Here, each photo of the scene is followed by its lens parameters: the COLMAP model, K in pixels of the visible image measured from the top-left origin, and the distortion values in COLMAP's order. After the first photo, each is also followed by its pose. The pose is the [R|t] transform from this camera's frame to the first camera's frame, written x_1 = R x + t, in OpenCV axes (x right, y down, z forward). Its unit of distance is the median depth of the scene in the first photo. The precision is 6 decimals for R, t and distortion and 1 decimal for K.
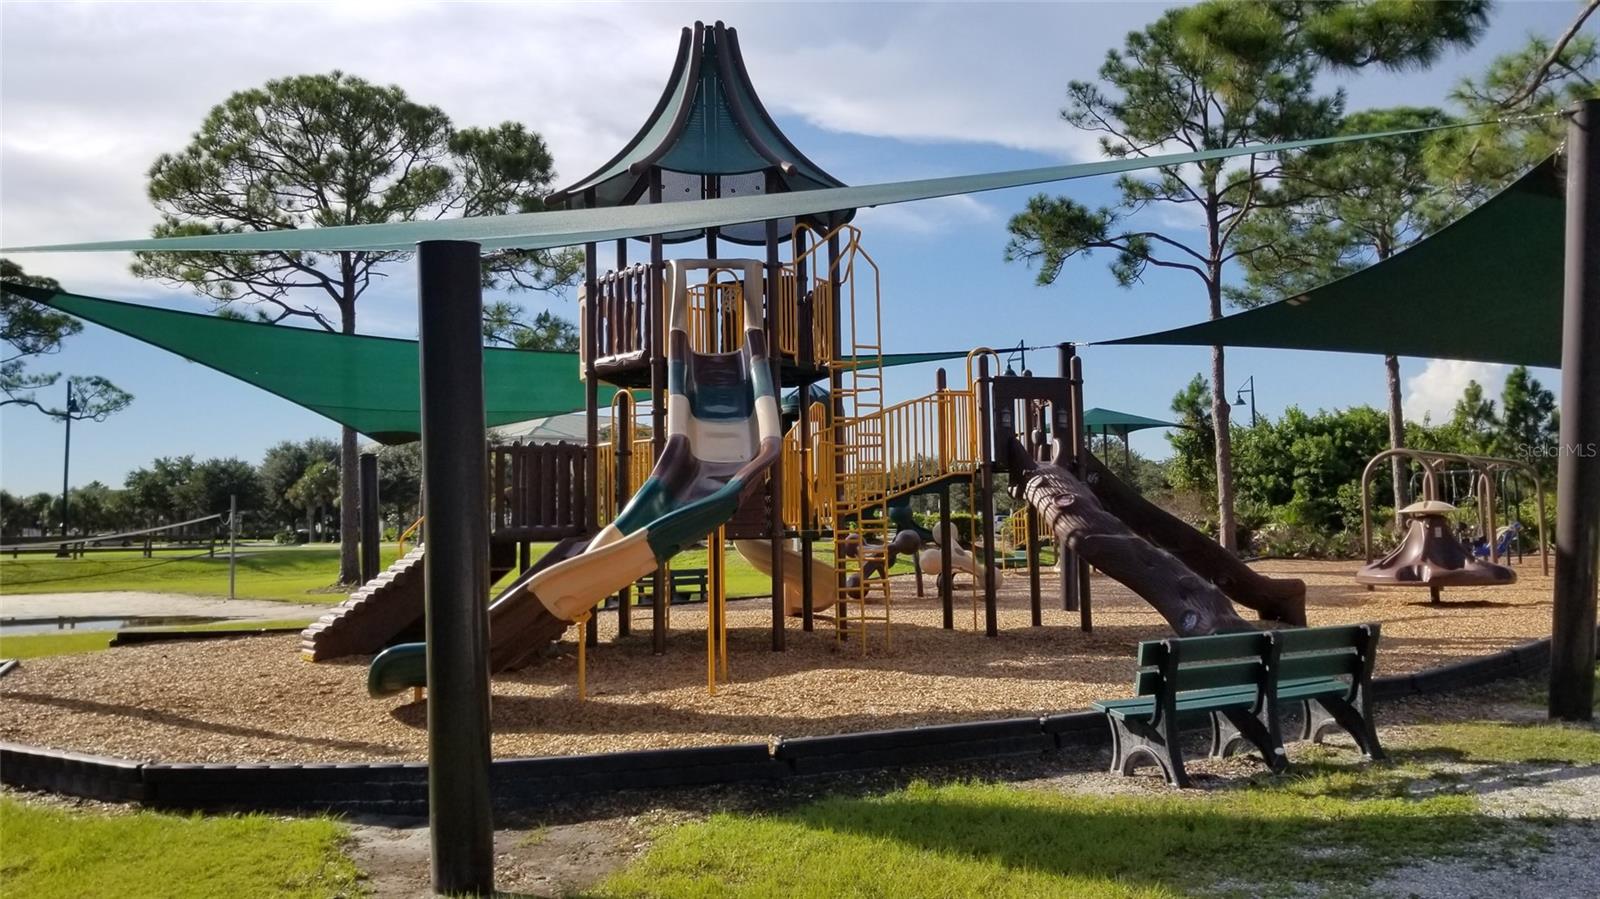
lens RADIAL K [[1253.5, 0, 797.6], [0, 1253.5, 433.0], [0, 0, 1]] dist [0.052467, -0.095693]
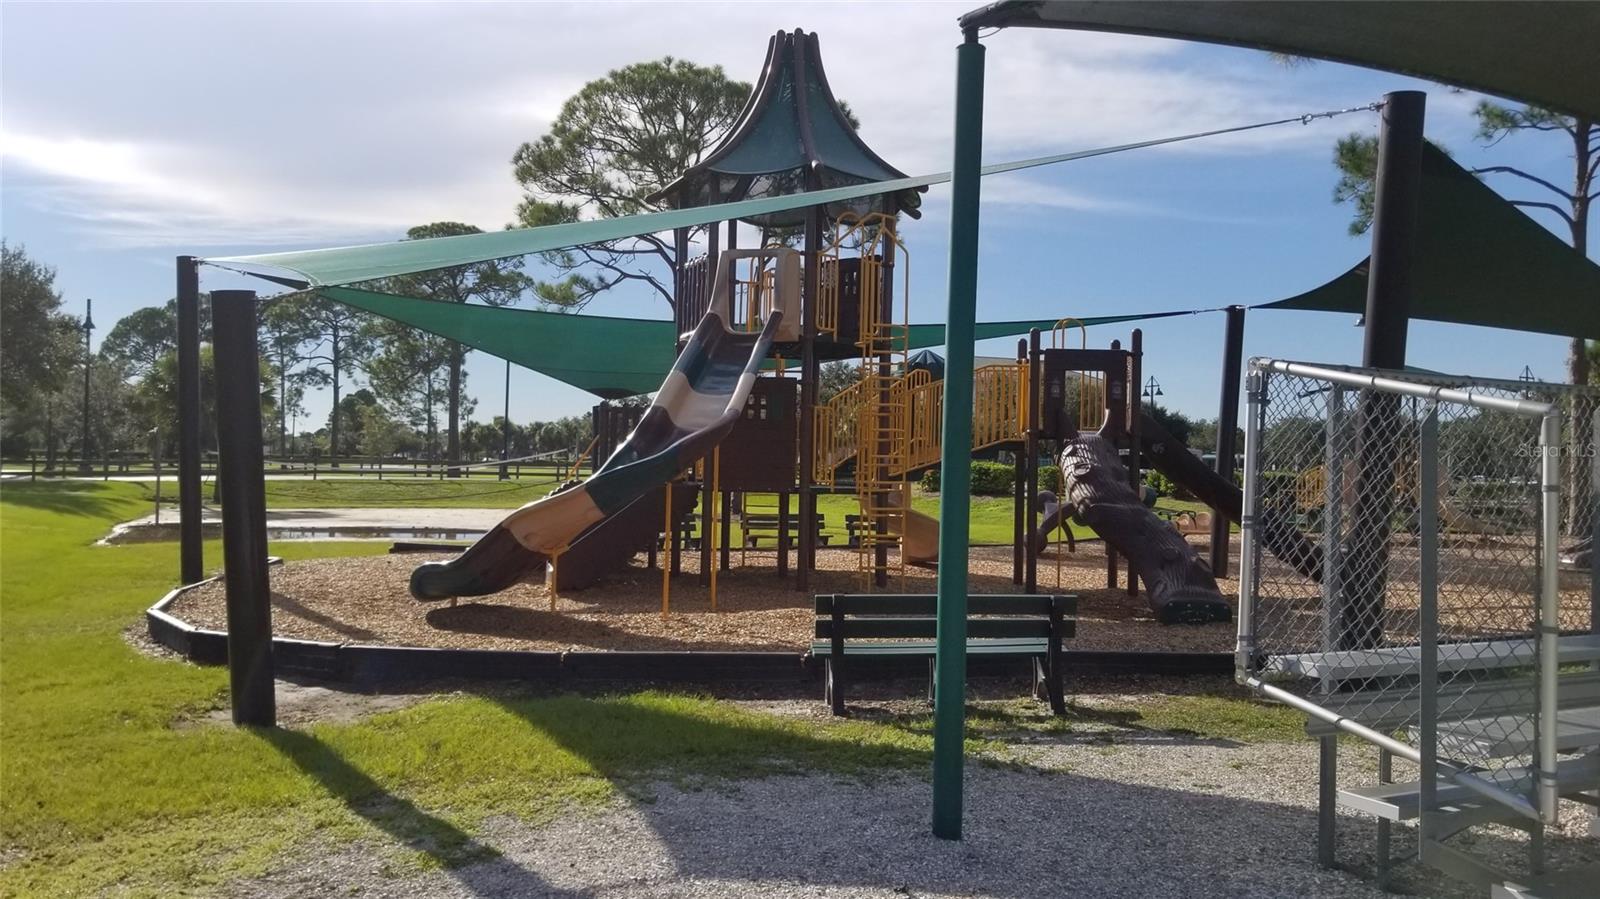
lens RADIAL K [[1253.5, 0, 802.2], [0, 1253.5, 463.7], [0, 0, 1]] dist [0.052467, -0.095693]
pose [[0.937962, 0.035354, -0.344931, 0.185308], [-0.010397, 0.997209, 0.073938, -0.013863], [0.346582, -0.065764, 0.935711, -0.036117]]
